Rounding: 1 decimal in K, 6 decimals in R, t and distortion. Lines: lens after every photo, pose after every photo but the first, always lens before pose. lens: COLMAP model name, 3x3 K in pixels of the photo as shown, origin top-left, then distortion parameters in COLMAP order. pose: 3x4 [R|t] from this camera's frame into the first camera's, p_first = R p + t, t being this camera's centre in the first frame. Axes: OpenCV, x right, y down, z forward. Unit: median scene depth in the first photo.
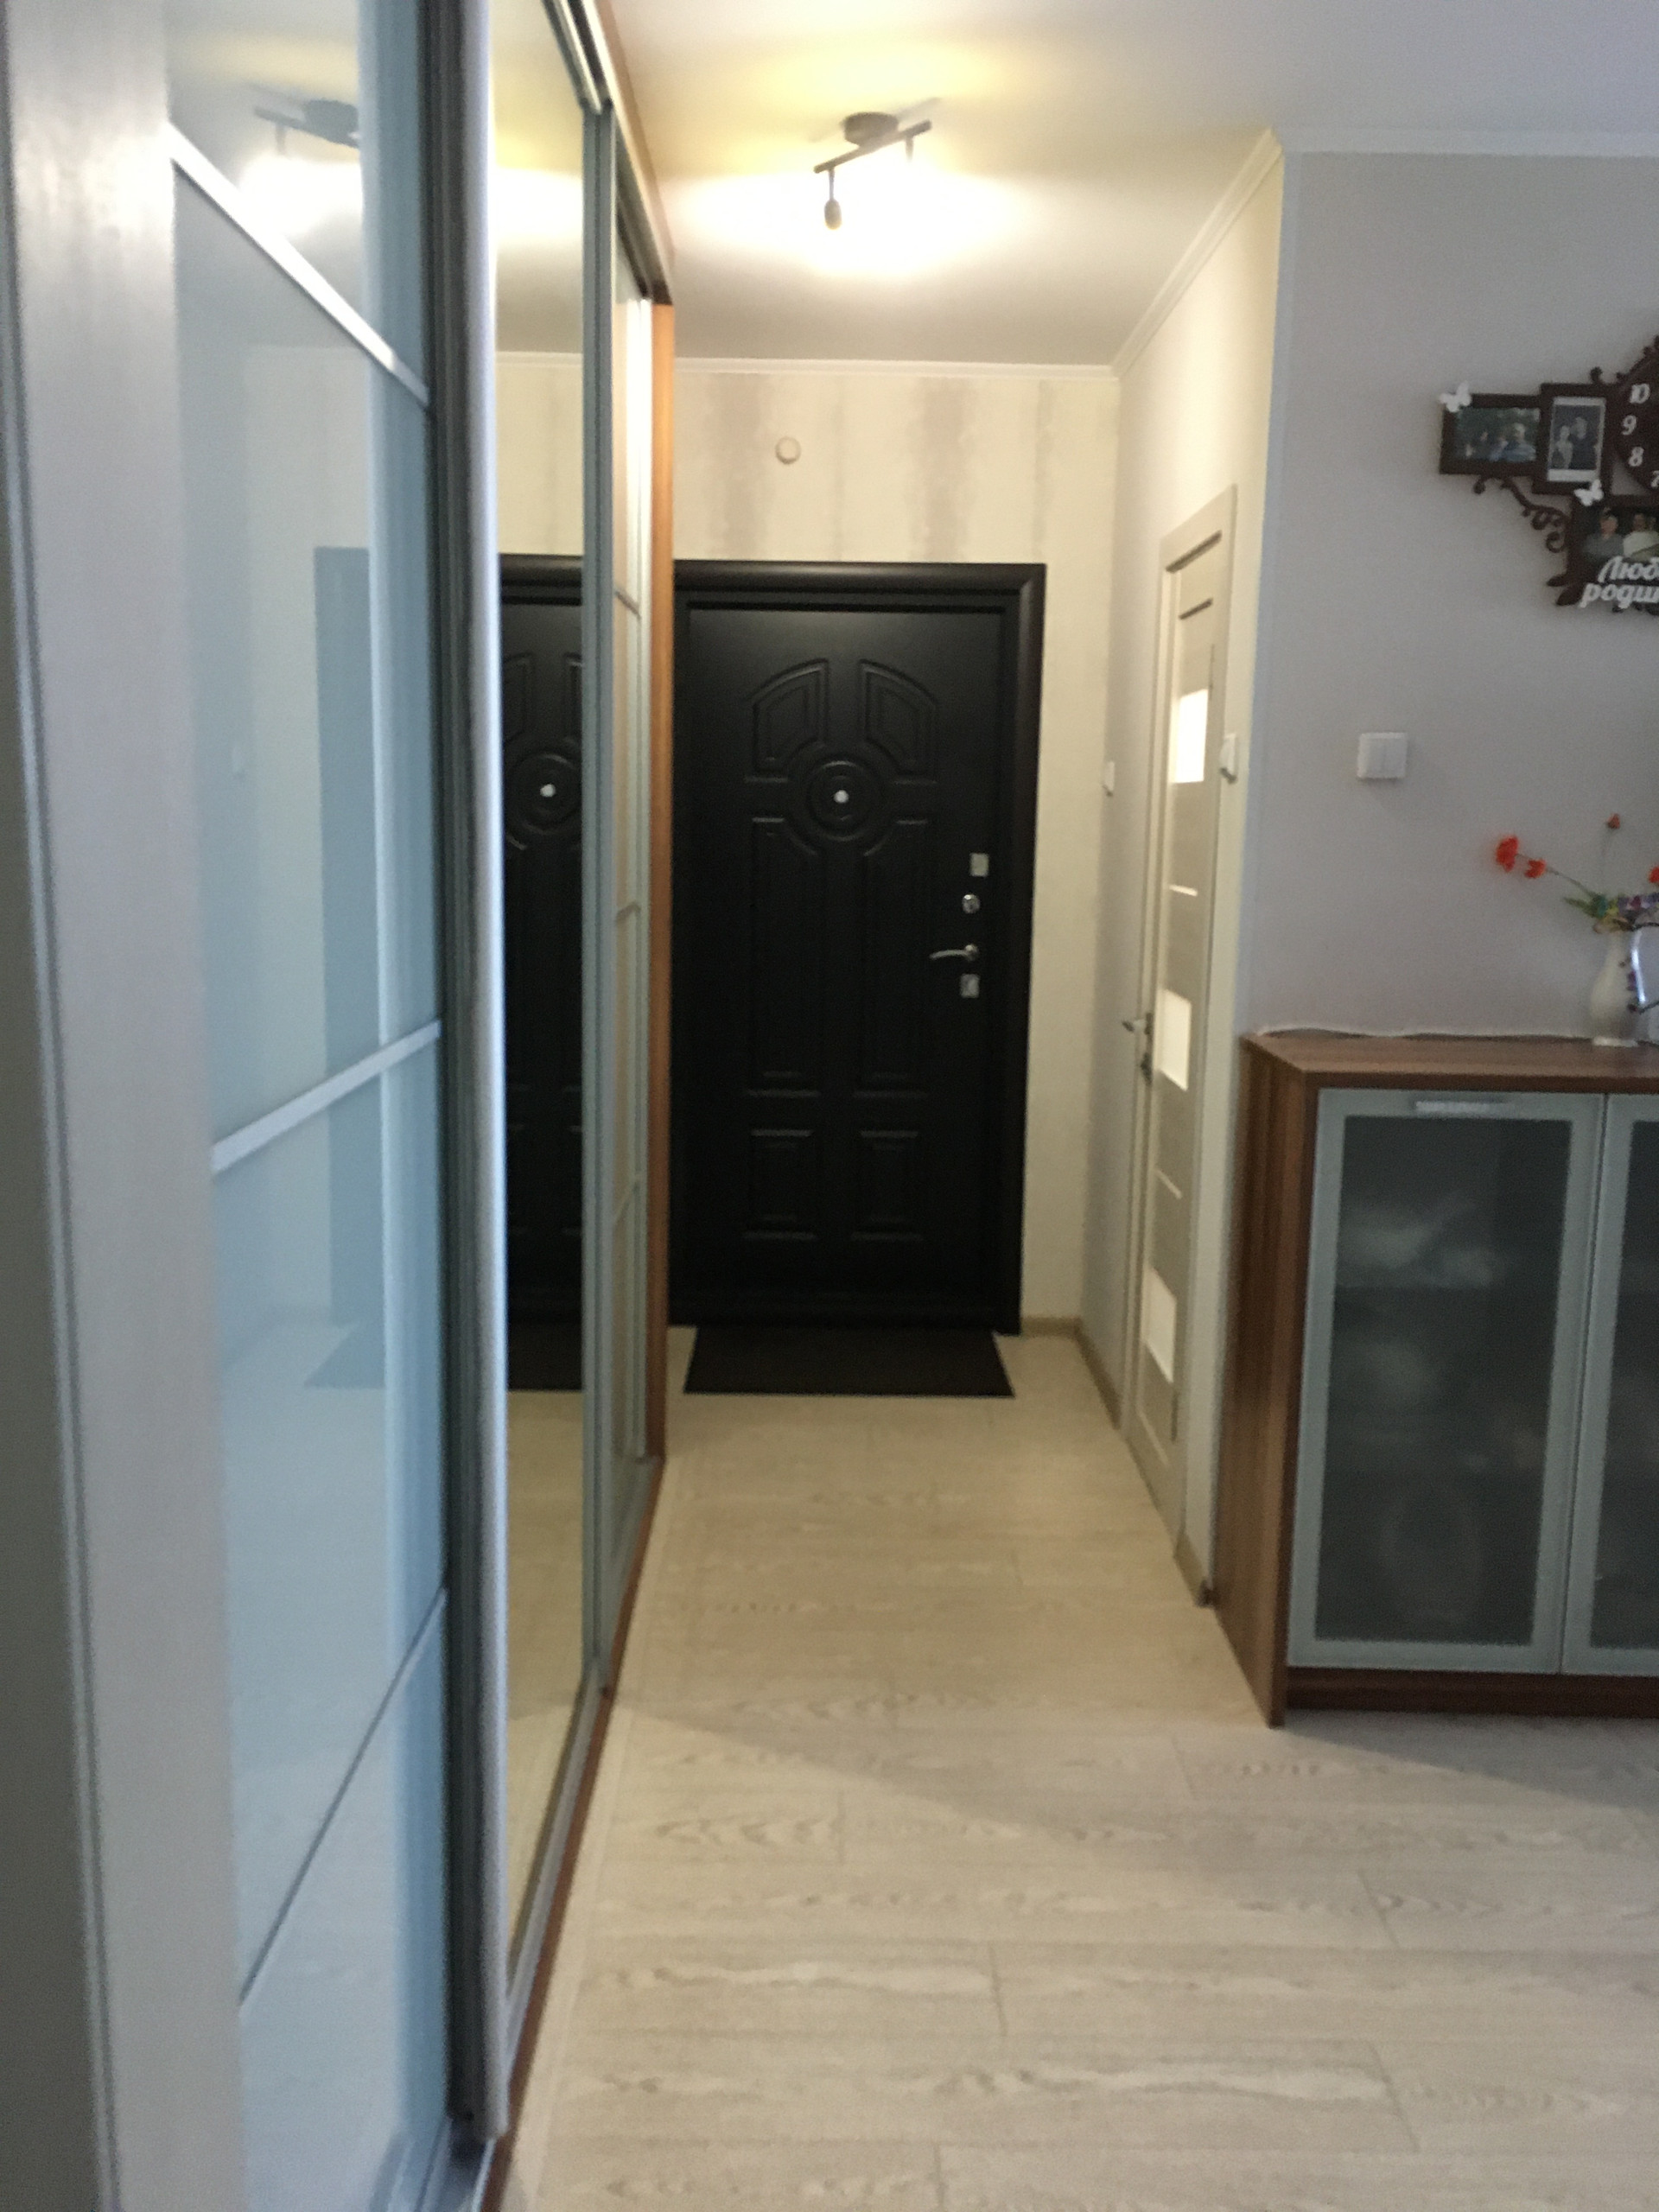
lens RADIAL K [[1878.7, 0, 829.5], [0, 1878.7, 1106.0], [0, 0, 1]] dist [0.075914, -0.103710]
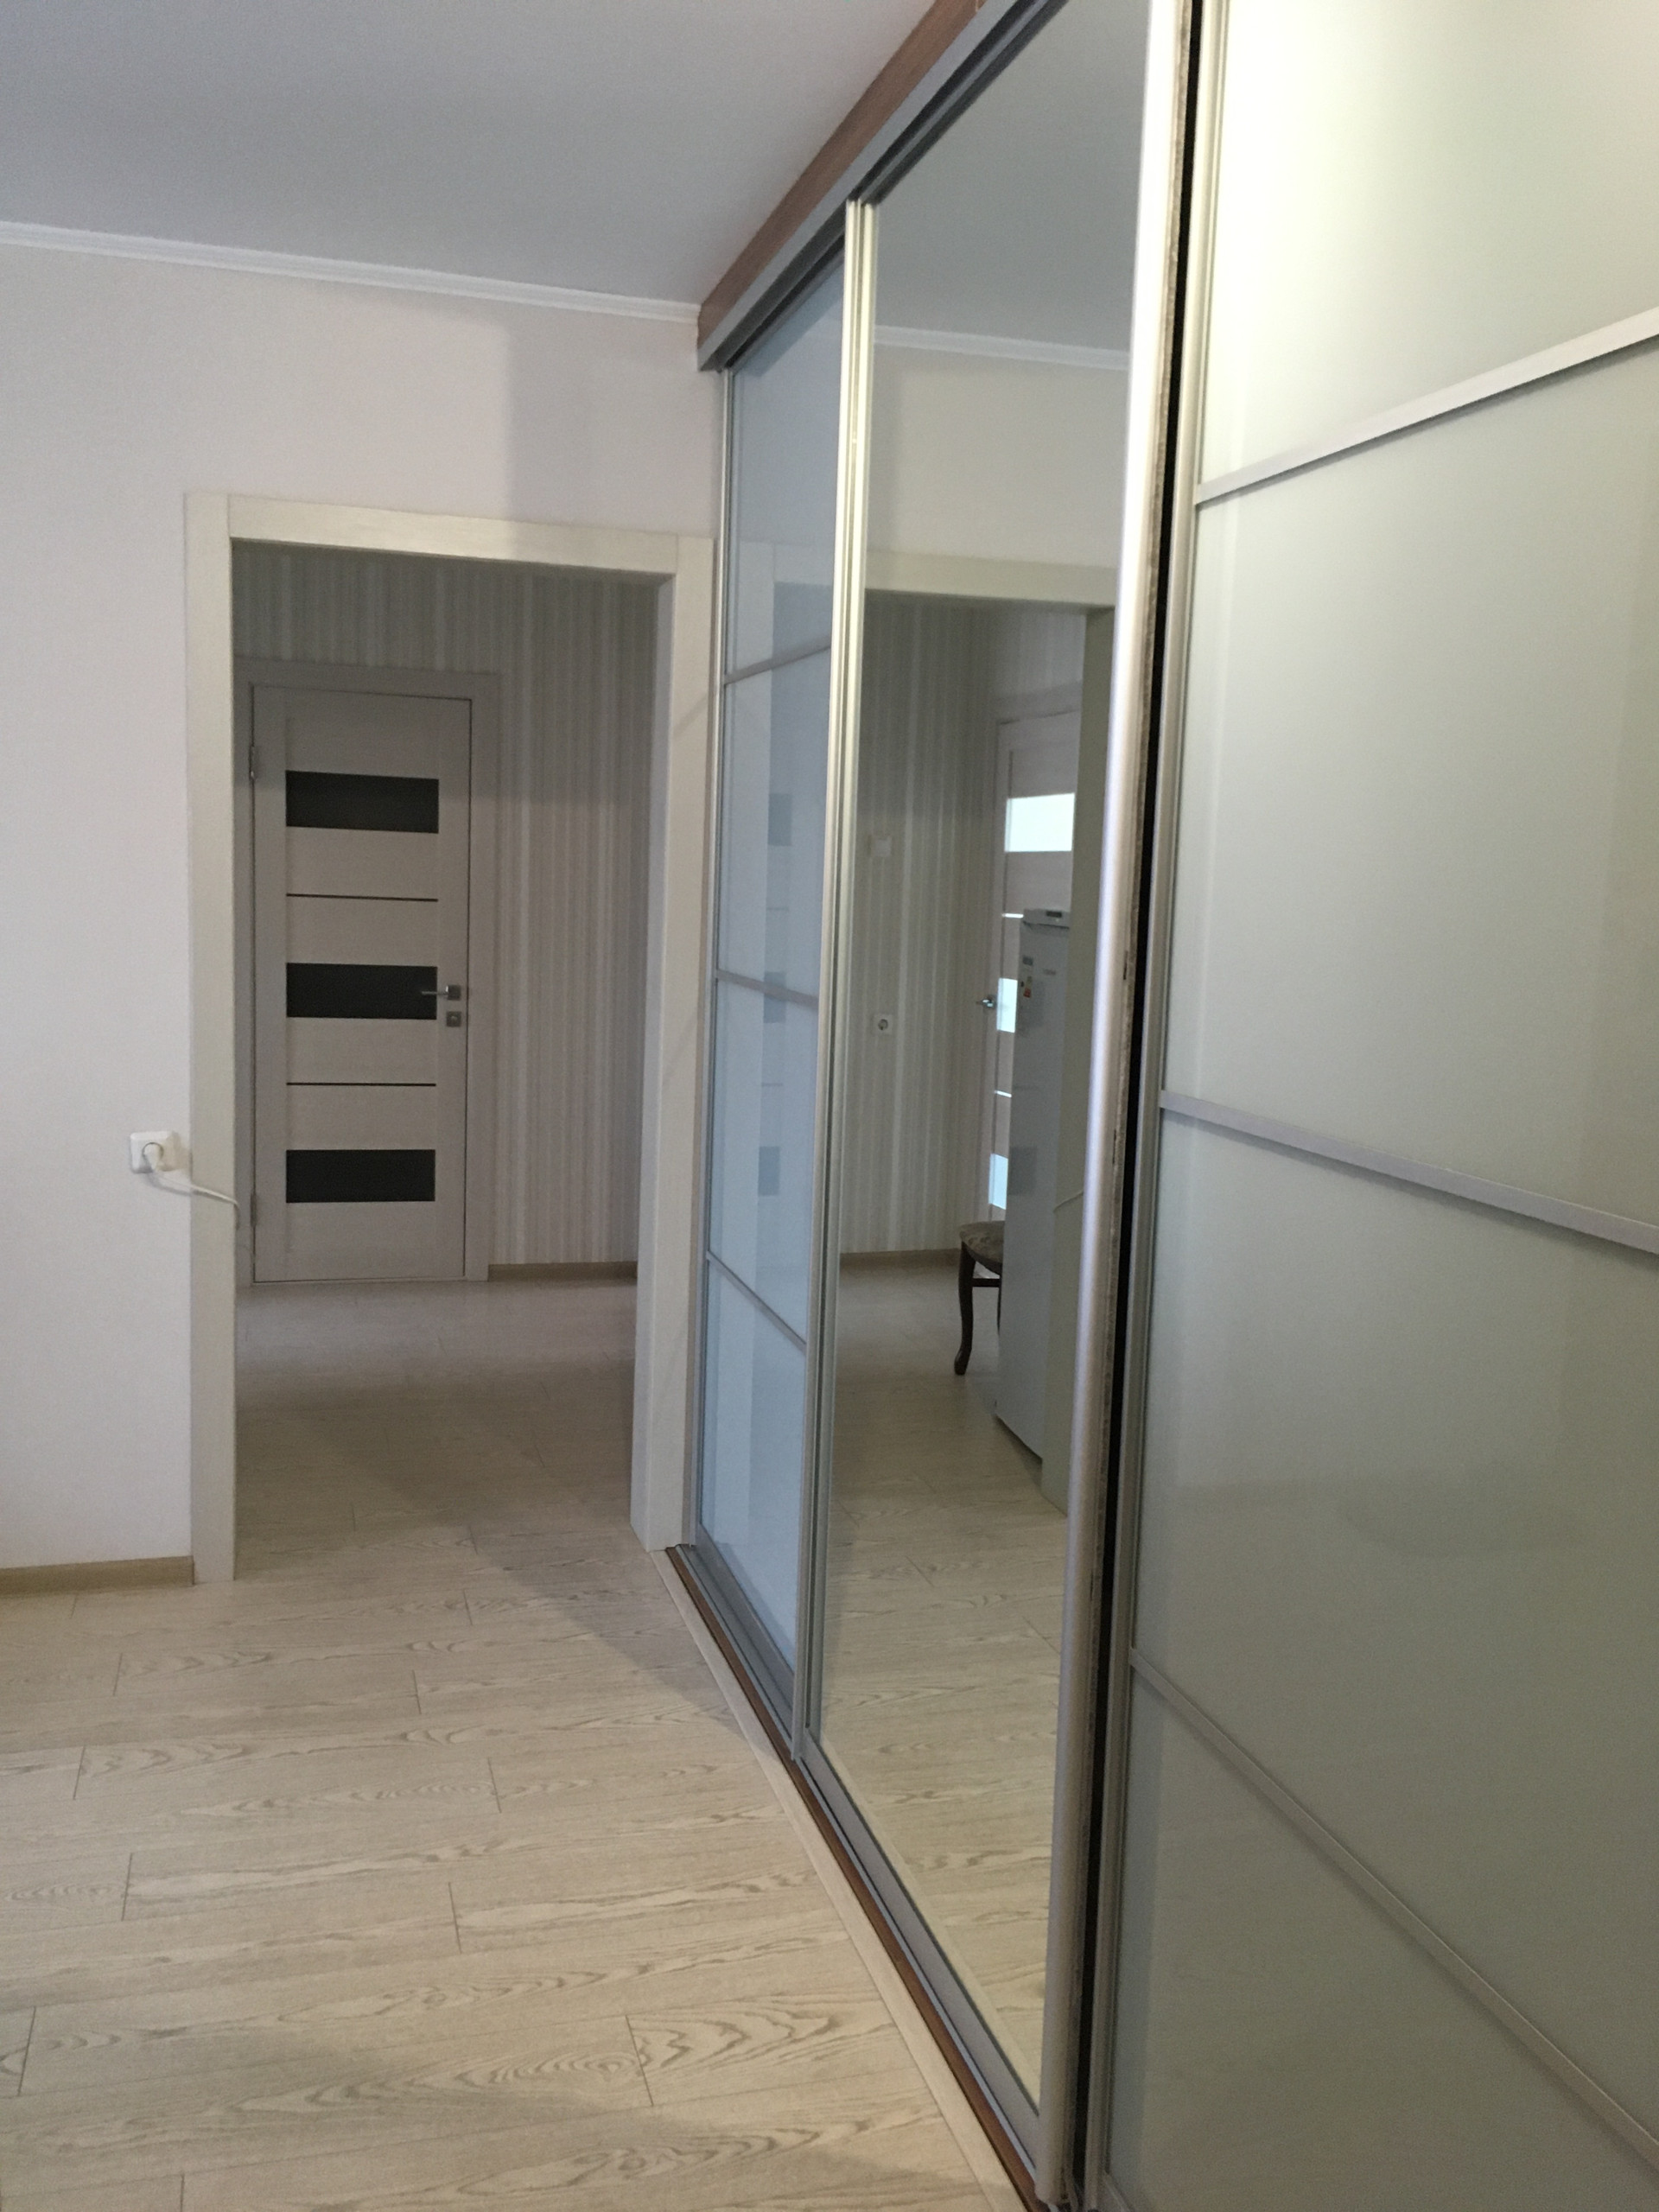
lens RADIAL K [[1878.7, 0, 829.5], [0, 1878.7, 1106.0], [0, 0, 1]] dist [0.075914, -0.103710]
pose [[-0.960494, -0.019708, -0.277602, 0.193916], [-0.098316, 0.957201, 0.272214, -0.310847], [0.260356, 0.288752, -0.921323, 1.925840]]
